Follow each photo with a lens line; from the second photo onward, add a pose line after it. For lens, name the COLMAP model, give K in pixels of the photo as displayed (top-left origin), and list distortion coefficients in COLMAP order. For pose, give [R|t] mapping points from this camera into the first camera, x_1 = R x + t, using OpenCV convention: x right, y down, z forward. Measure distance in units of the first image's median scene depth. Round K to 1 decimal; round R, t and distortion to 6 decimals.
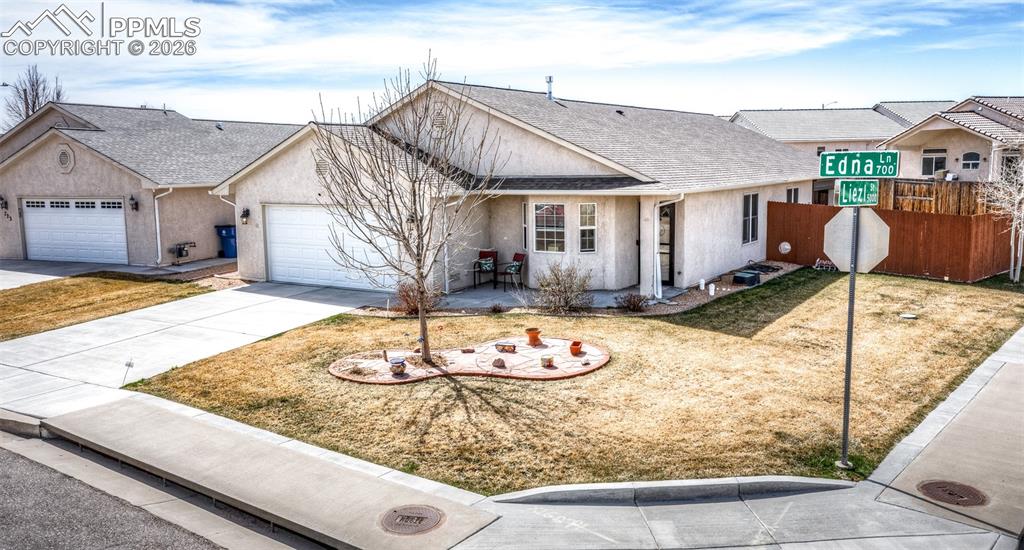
lens RADIAL K [[839.2, 0, 512.0], [0, 839.2, 275.0], [0, 0, 1]] dist [0.008098, 0.007756]
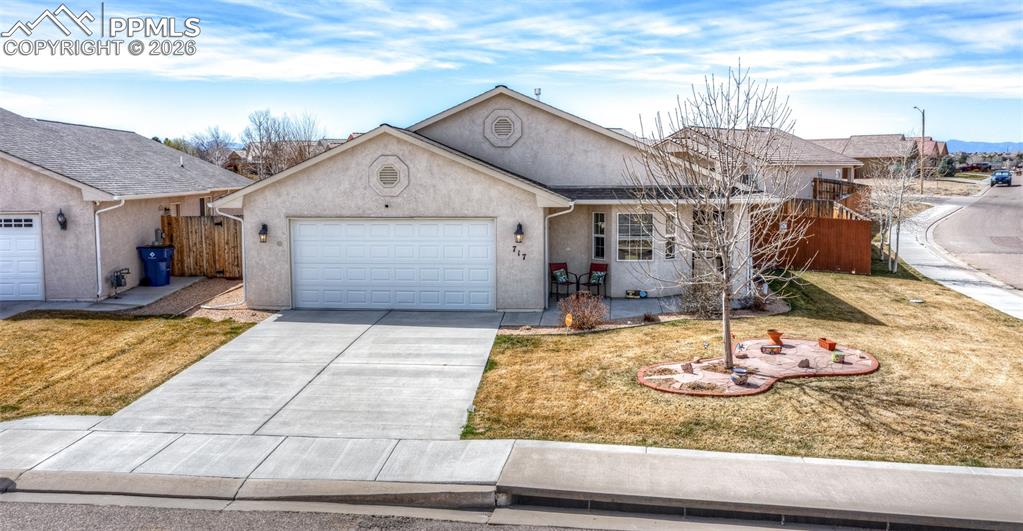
lens RADIAL K [[826.1, 0, 511.5], [0, 826.1, 265.5], [0, 0, 1]] dist [-0.004965, -0.000726]
pose [[0.884467, -0.038172, 0.465038, -0.515491], [0.052061, 0.998498, -0.017056, -0.011244], [-0.463689, 0.039296, 0.885126, 0.169842]]
